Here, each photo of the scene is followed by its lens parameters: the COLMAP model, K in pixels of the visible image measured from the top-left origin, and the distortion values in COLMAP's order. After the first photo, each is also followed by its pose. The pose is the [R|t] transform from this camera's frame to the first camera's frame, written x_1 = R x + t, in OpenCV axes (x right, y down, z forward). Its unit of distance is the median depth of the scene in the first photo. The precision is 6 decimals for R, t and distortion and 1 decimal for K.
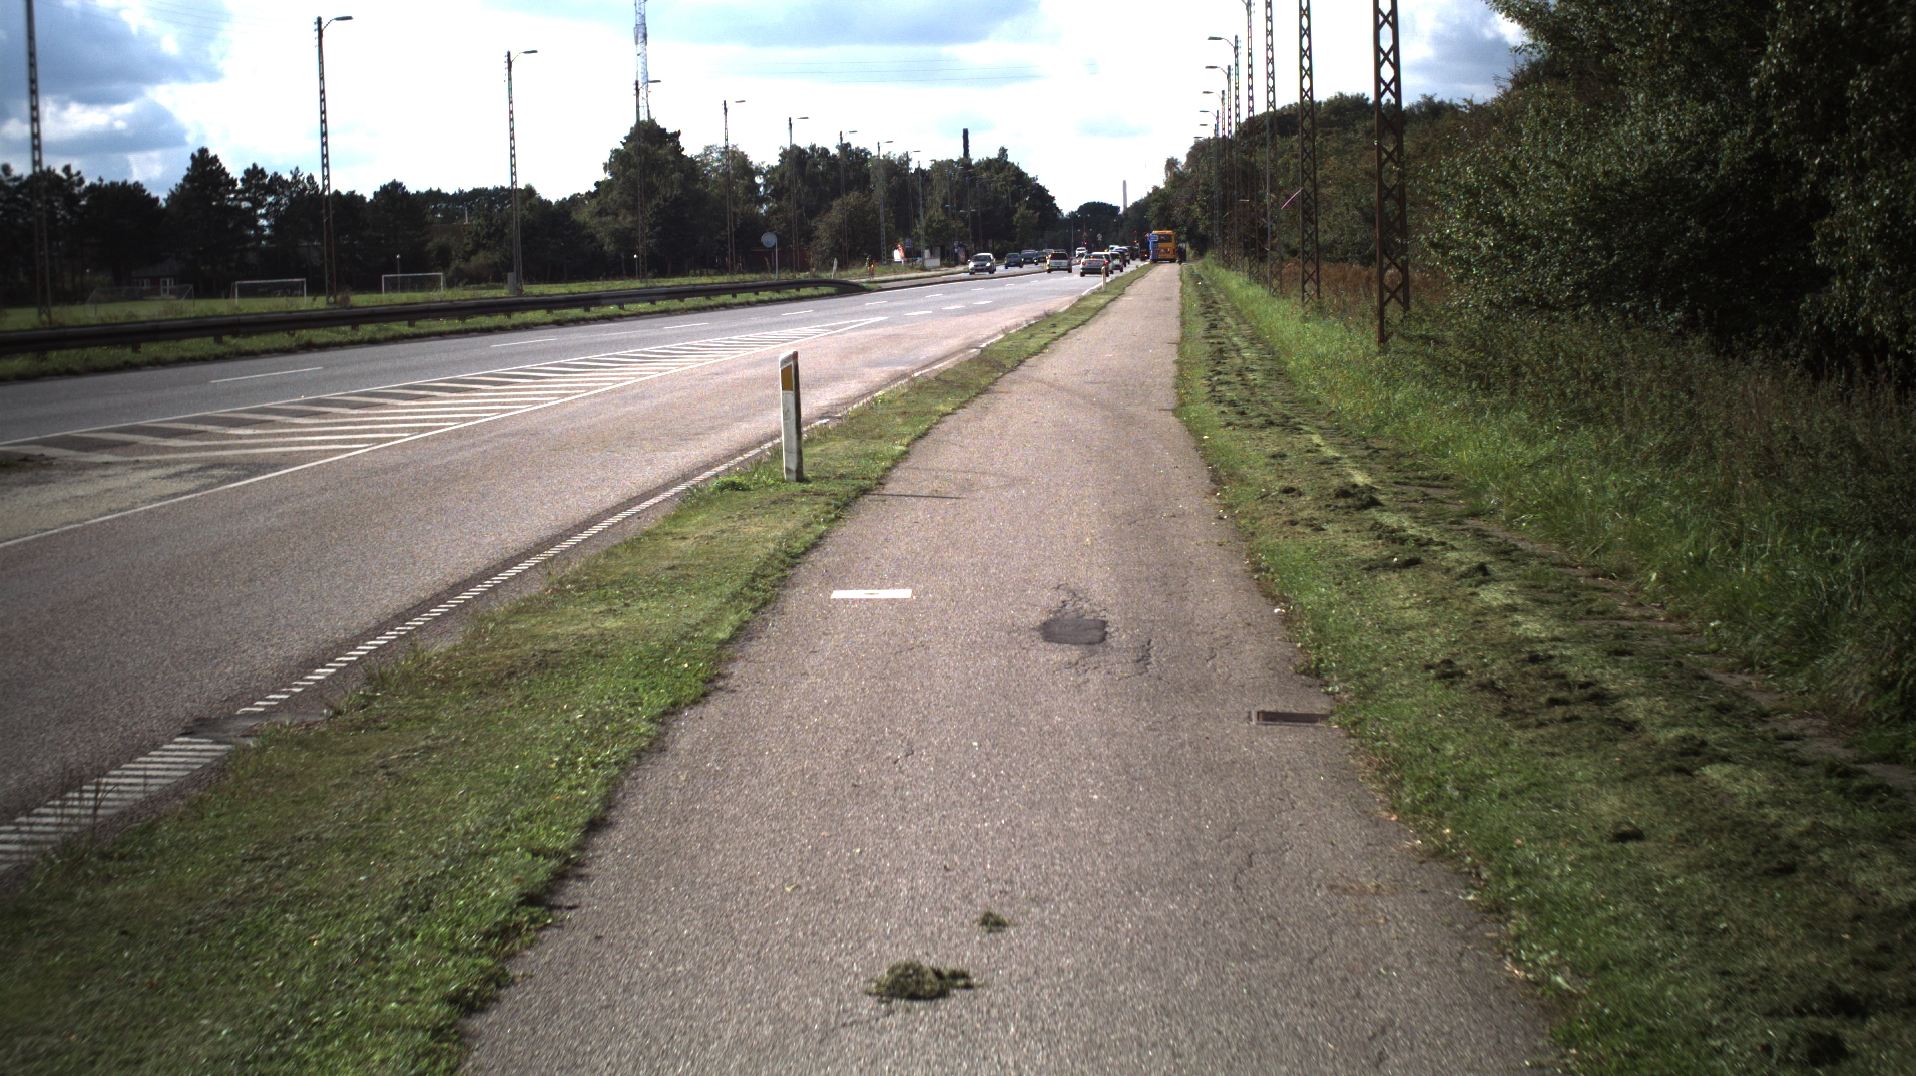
lens RADIAL K [[3572.4, 0, 958.0], [0, 3572.4, 538.0], [0, 0, 1]] dist [-0.270831, 0.299988]
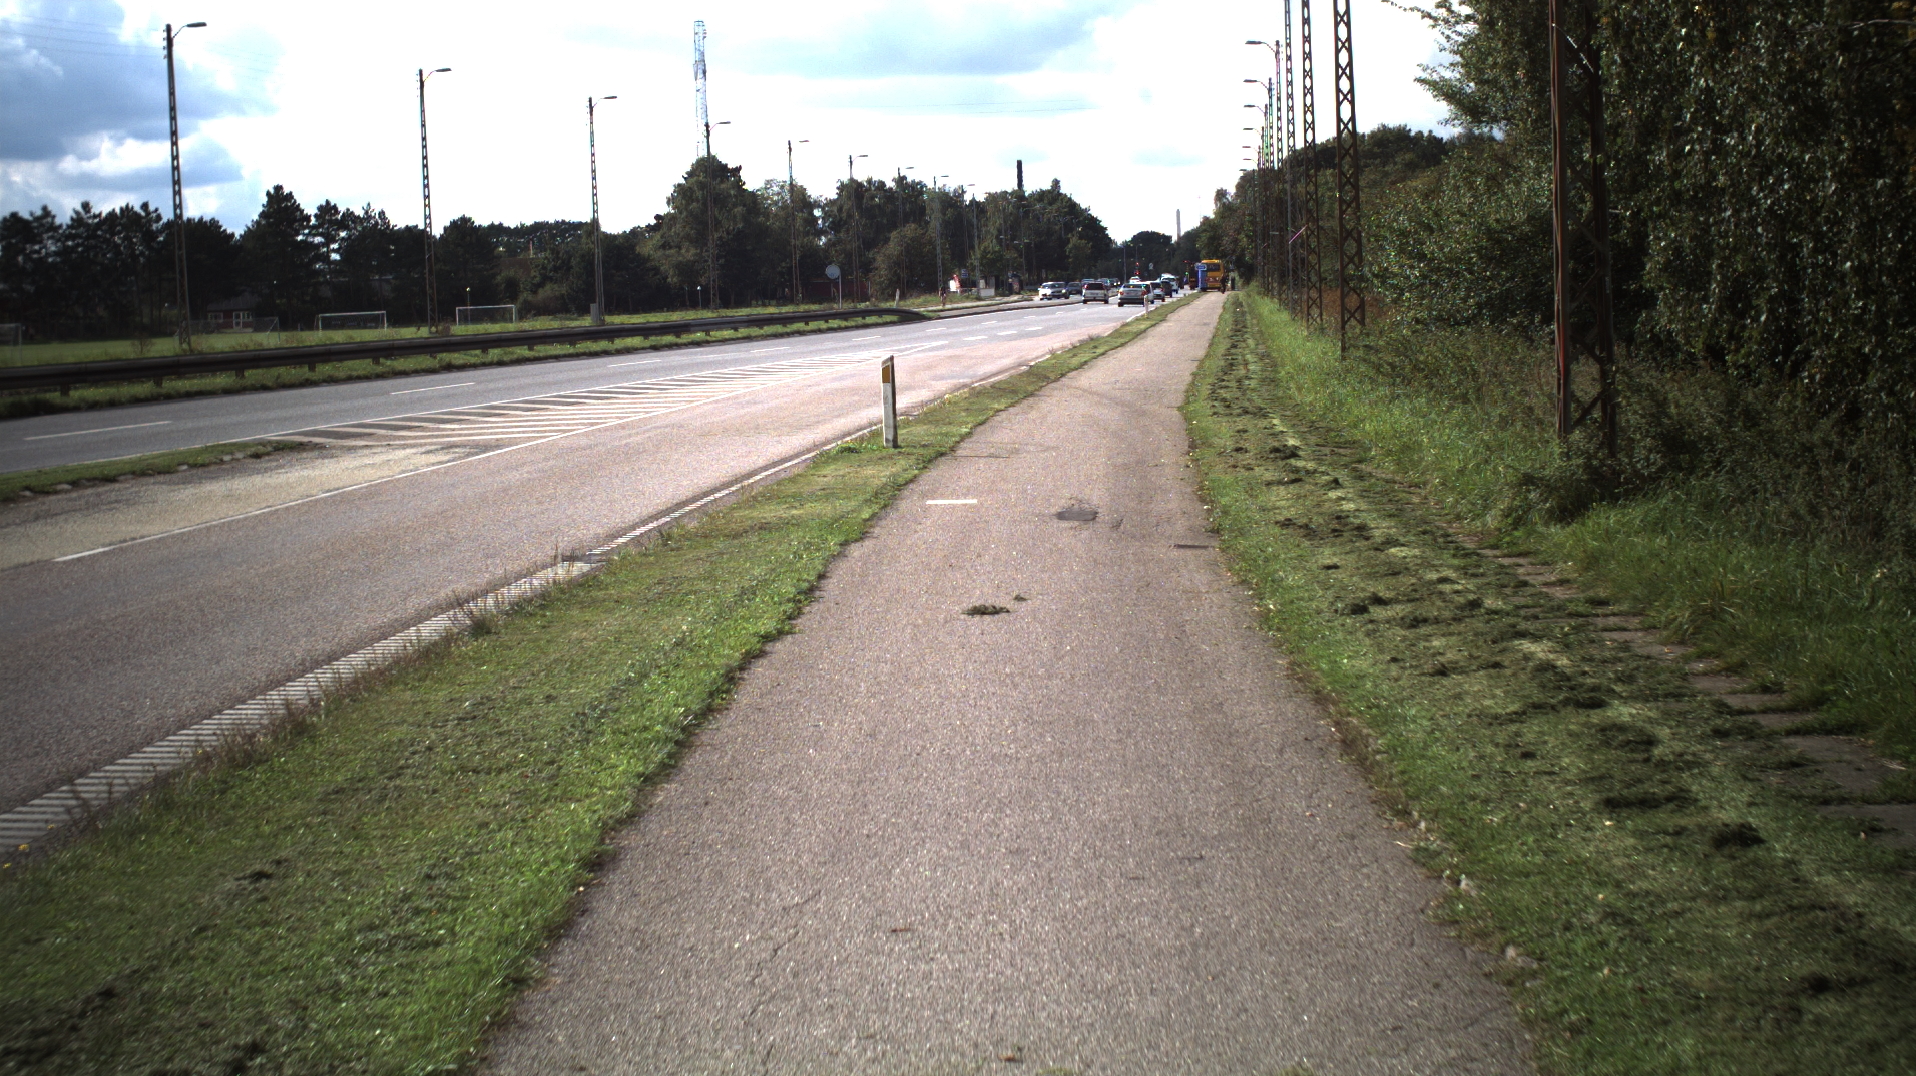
lens RADIAL K [[3572.4, 0, 958.0], [0, 3572.4, 538.0], [0, 0, 1]] dist [-0.270831, 0.299988]
pose [[0.999860, -0.005616, -0.015741, 0.000410], [0.005484, 0.999950, -0.008392, 0.005711], [0.015787, 0.008305, 0.999841, -0.073348]]
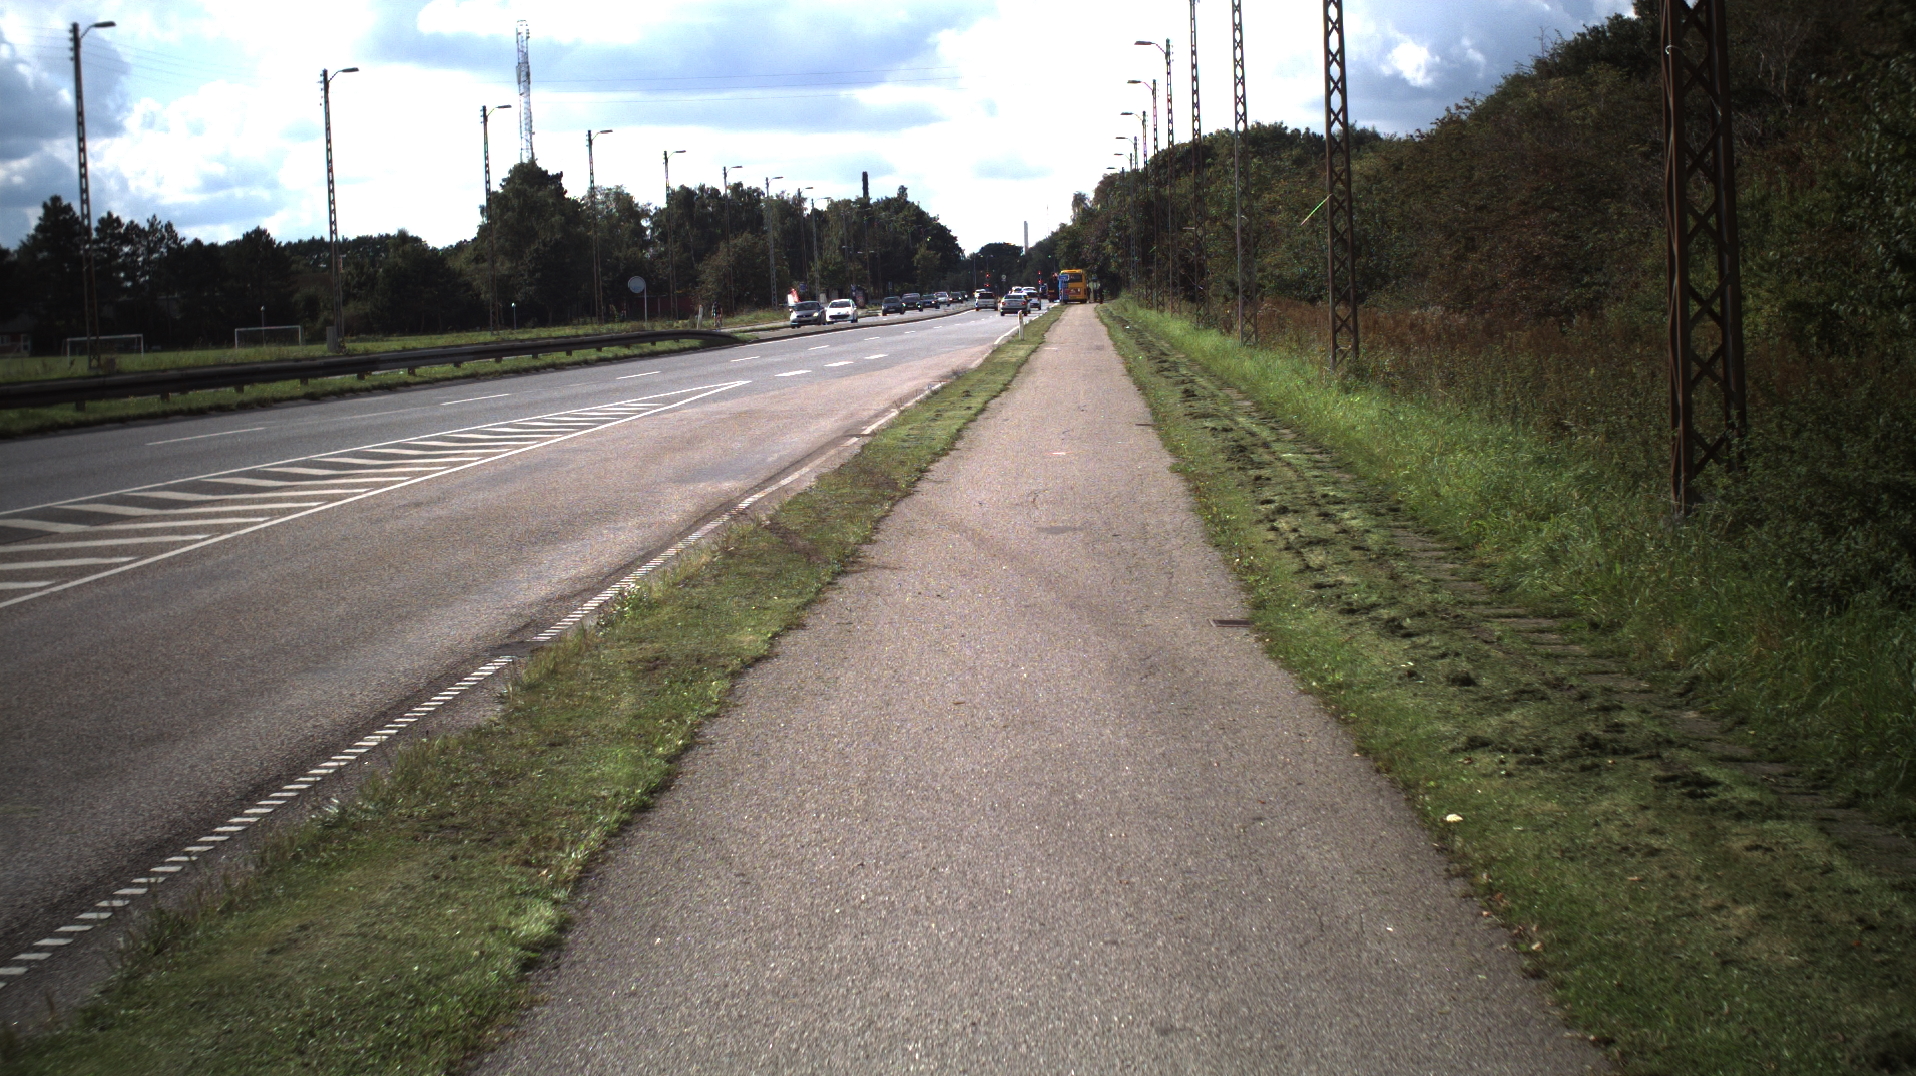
lens RADIAL K [[3572.4, 0, 958.0], [0, 3572.4, 538.0], [0, 0, 1]] dist [-0.270831, 0.299988]
pose [[0.999537, -0.014927, 0.026514, 0.002795], [0.015243, 0.999815, -0.011762, -0.011711], [-0.026334, 0.012161, 0.999579, 0.146810]]
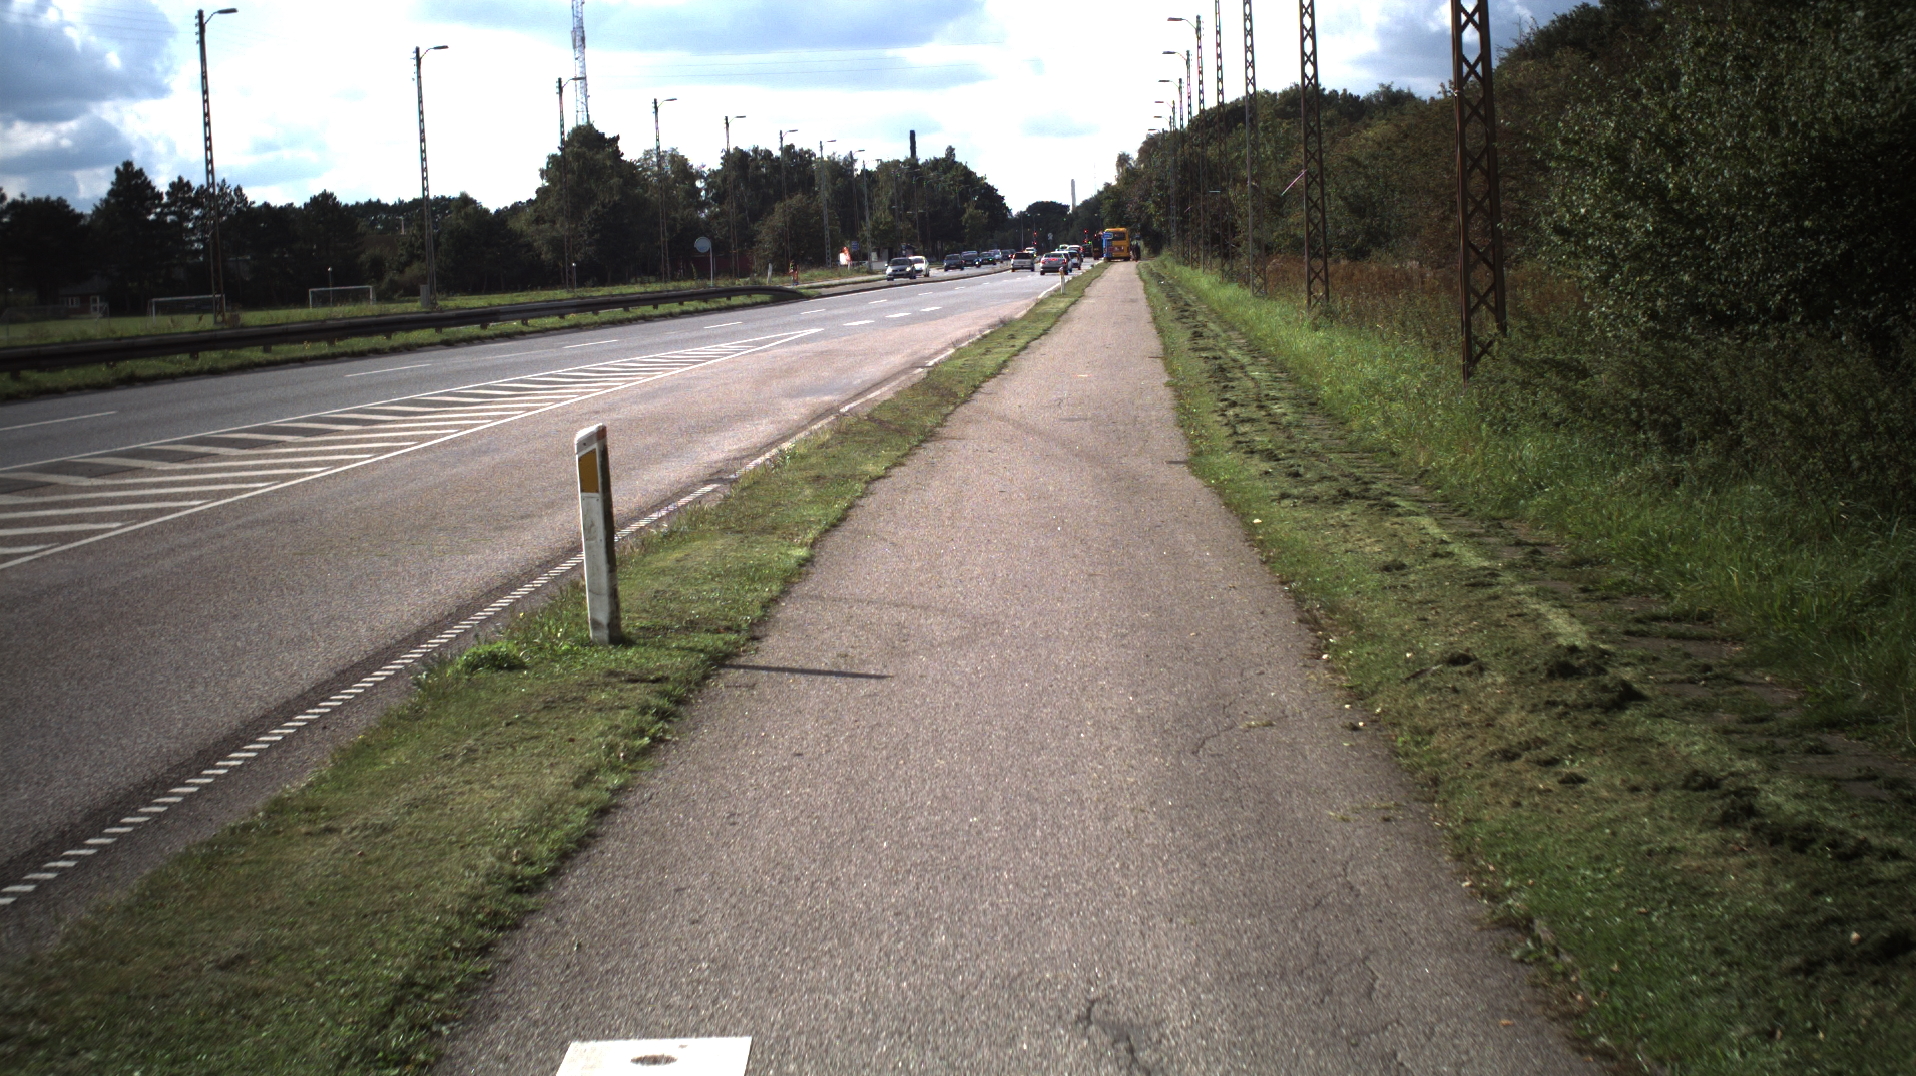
lens RADIAL K [[3572.4, 0, 958.0], [0, 3572.4, 538.0], [0, 0, 1]] dist [-0.270831, 0.299988]
pose [[0.999742, -0.018790, 0.012749, 0.000987], [0.018796, 0.999823, -0.000353, -0.005803], [-0.012740, 0.000593, 0.999919, 0.073436]]
